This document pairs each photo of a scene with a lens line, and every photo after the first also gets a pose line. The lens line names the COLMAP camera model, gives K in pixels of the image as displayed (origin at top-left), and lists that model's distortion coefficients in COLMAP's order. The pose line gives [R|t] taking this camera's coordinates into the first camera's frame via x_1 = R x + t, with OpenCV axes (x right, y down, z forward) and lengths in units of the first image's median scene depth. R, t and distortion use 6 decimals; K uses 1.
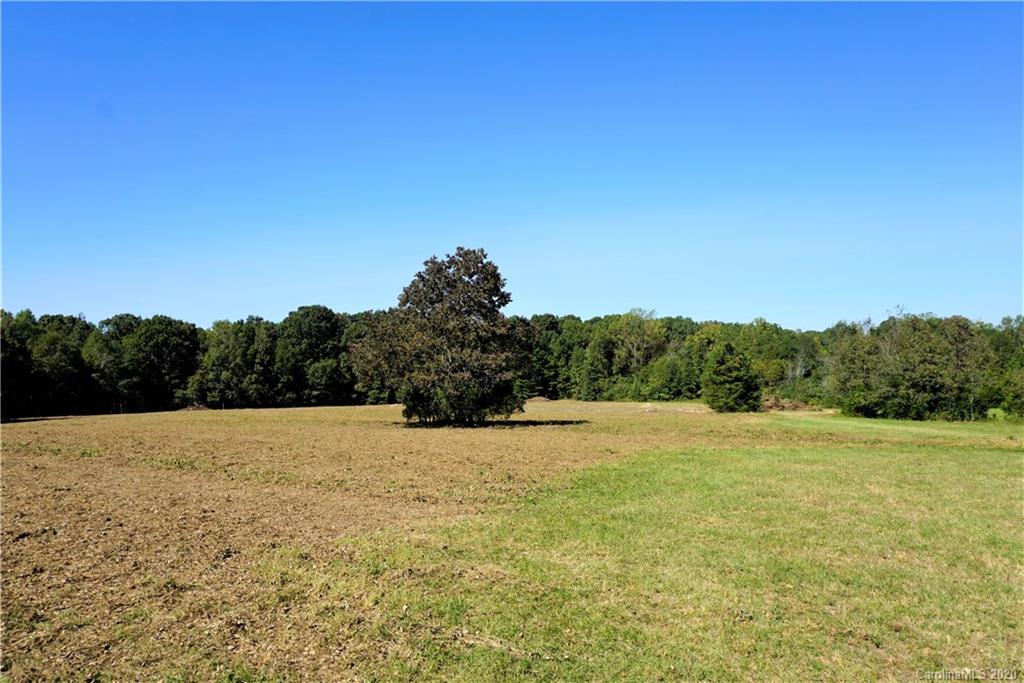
lens RADIAL K [[690.9, 0, 513.0], [0, 690.9, 340.2], [0, 0, 1]] dist [-0.042350, 0.035507]
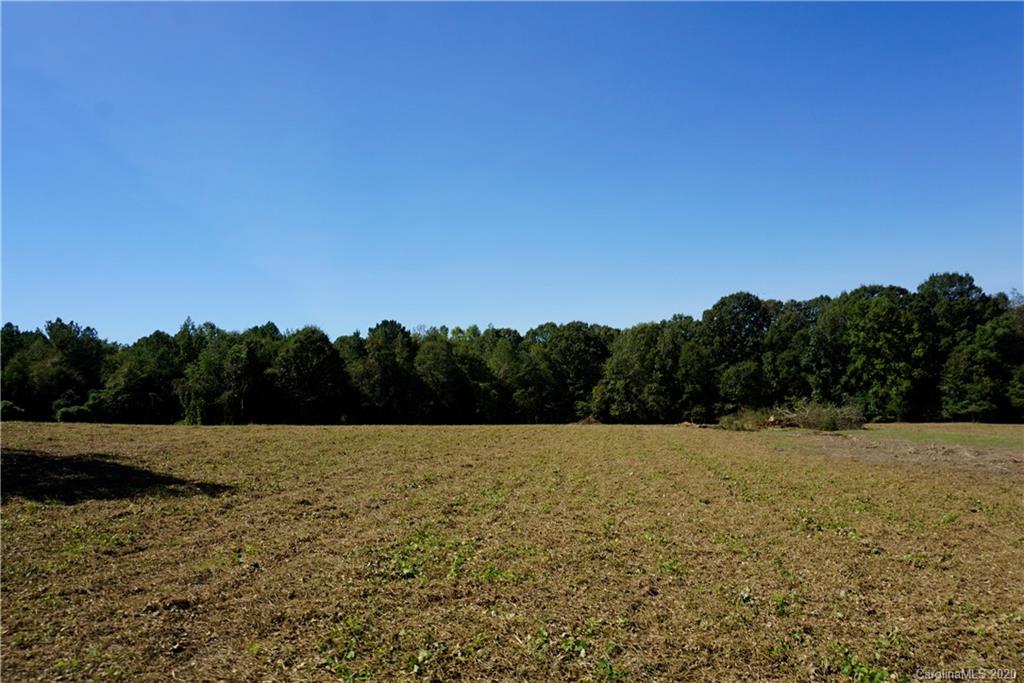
lens RADIAL K [[690.9, 0, 514.1], [0, 690.9, 336.0], [0, 0, 1]] dist [-0.042350, 0.035507]
pose [[0.654223, -0.065801, -0.753434, 0.133256], [0.044559, 0.997831, -0.048454, 0.025457], [0.754988, -0.001873, 0.655736, 0.327699]]
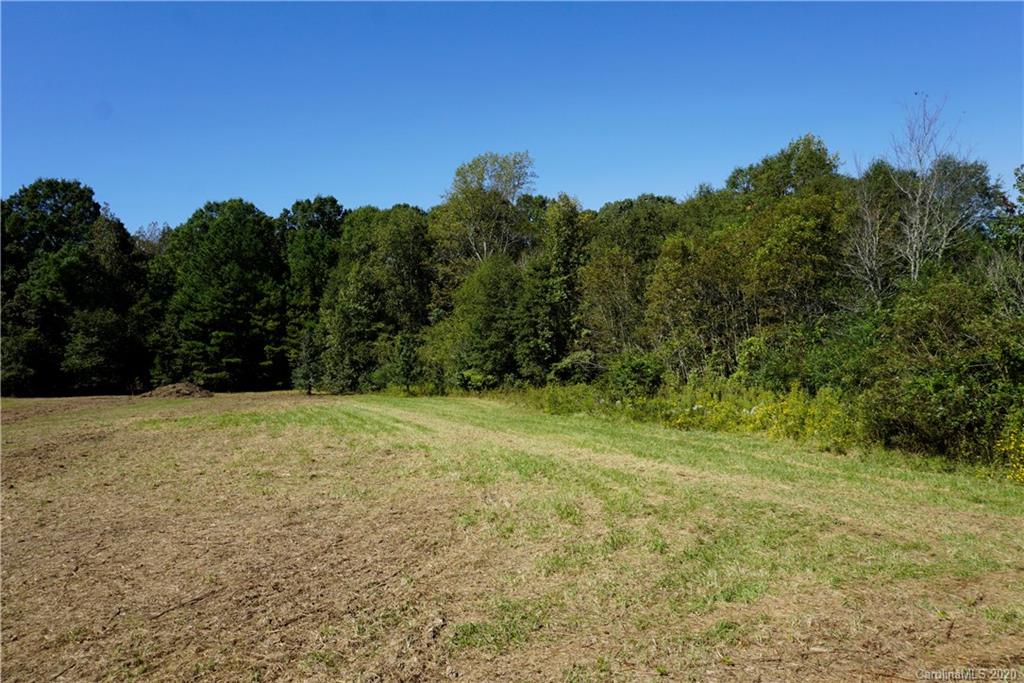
lens RADIAL K [[690.9, 0, 511.7], [0, 690.9, 337.7], [0, 0, 1]] dist [-0.042350, 0.035507]
pose [[0.981471, -0.023953, -0.190109, 0.313273], [0.027760, 0.999463, 0.017386, 0.060810], [0.189591, -0.022342, 0.981609, 0.727324]]
